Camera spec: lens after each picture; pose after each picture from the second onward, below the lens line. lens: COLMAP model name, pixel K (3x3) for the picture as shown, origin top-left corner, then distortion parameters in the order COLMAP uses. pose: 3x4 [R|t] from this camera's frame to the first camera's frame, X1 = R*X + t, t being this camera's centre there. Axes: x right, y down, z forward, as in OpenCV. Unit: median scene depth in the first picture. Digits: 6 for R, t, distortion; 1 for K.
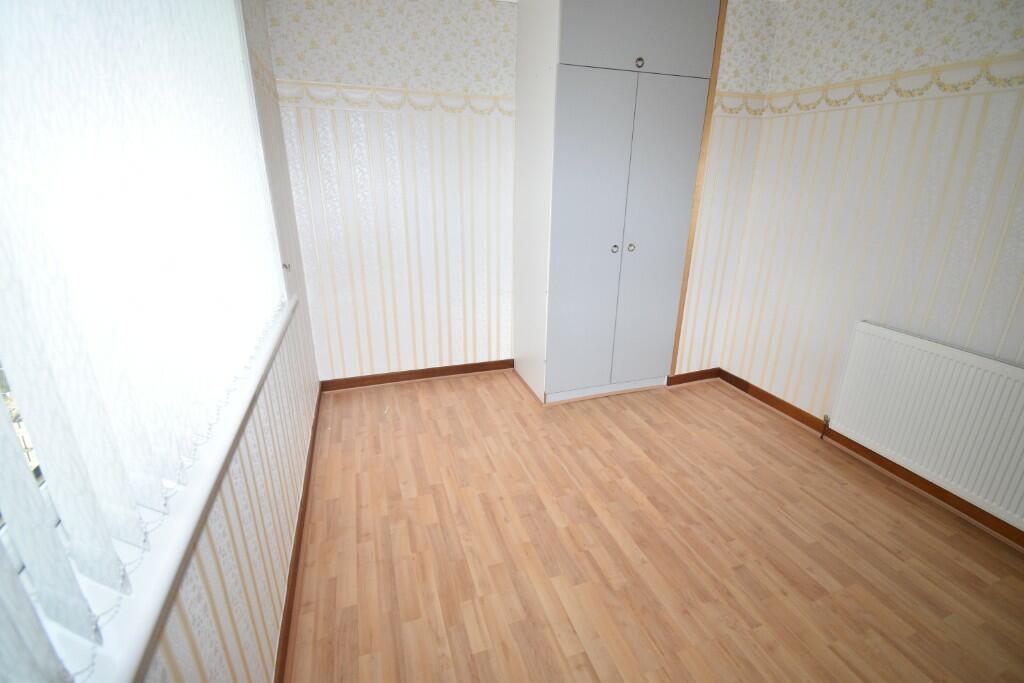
lens RADIAL K [[460.4, 0, 521.1], [0, 460.4, 340.4], [0, 0, 1]] dist [0.028949, -0.030808]
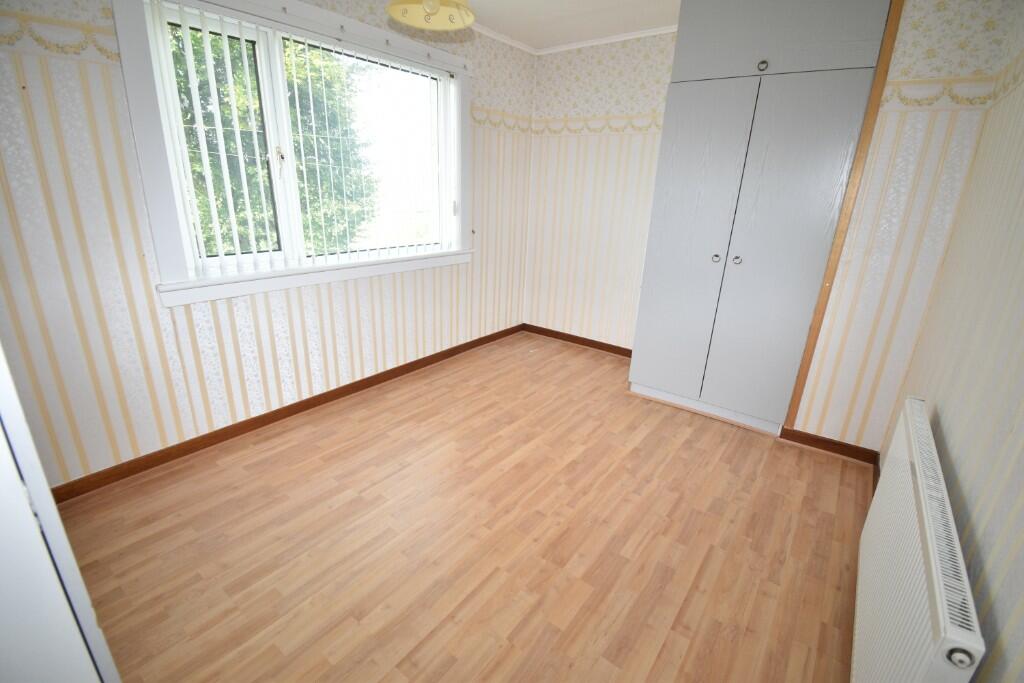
lens RADIAL K [[454.9, 0, 509.1], [0, 454.9, 347.9], [0, 0, 1]] dist [0.001806, -0.014739]
pose [[0.557075, 0.291130, -0.777760, 0.879304], [-0.308096, 0.942155, 0.131990, -0.016320], [0.771196, 0.166096, 0.614547, 0.130314]]
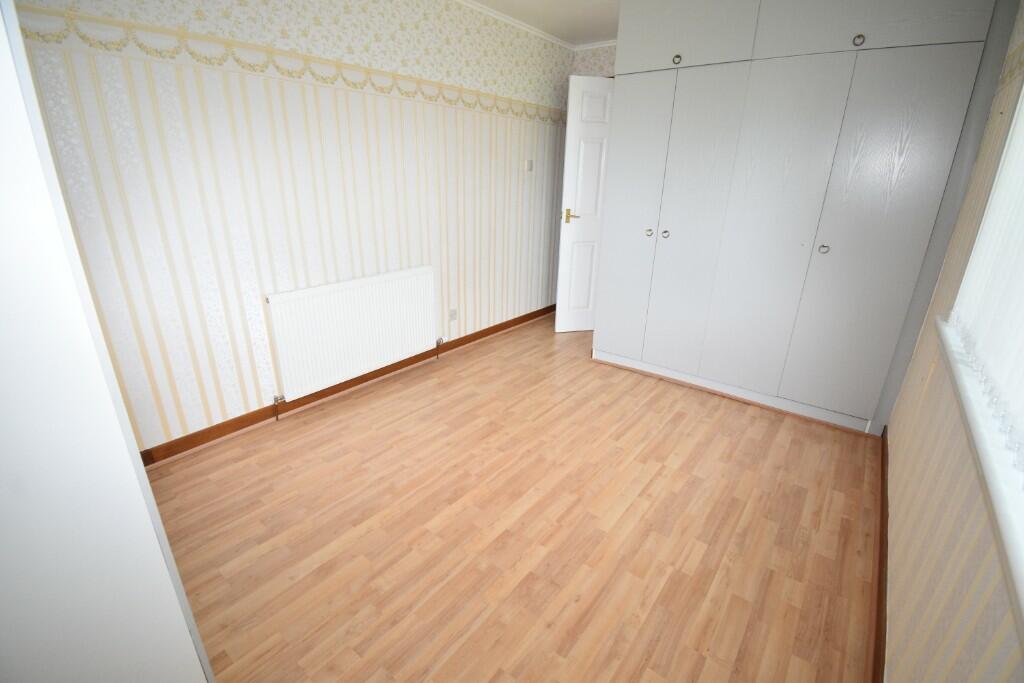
lens RADIAL K [[457.0, 0, 506.7], [0, 457.0, 339.7], [0, 0, 1]] dist [0.002627, -0.015145]
pose [[-0.537778, -0.311287, 0.783515, -0.367720], [0.251234, 0.827950, 0.501379, -0.333338], [-0.804783, 0.466476, -0.367048, 0.985121]]
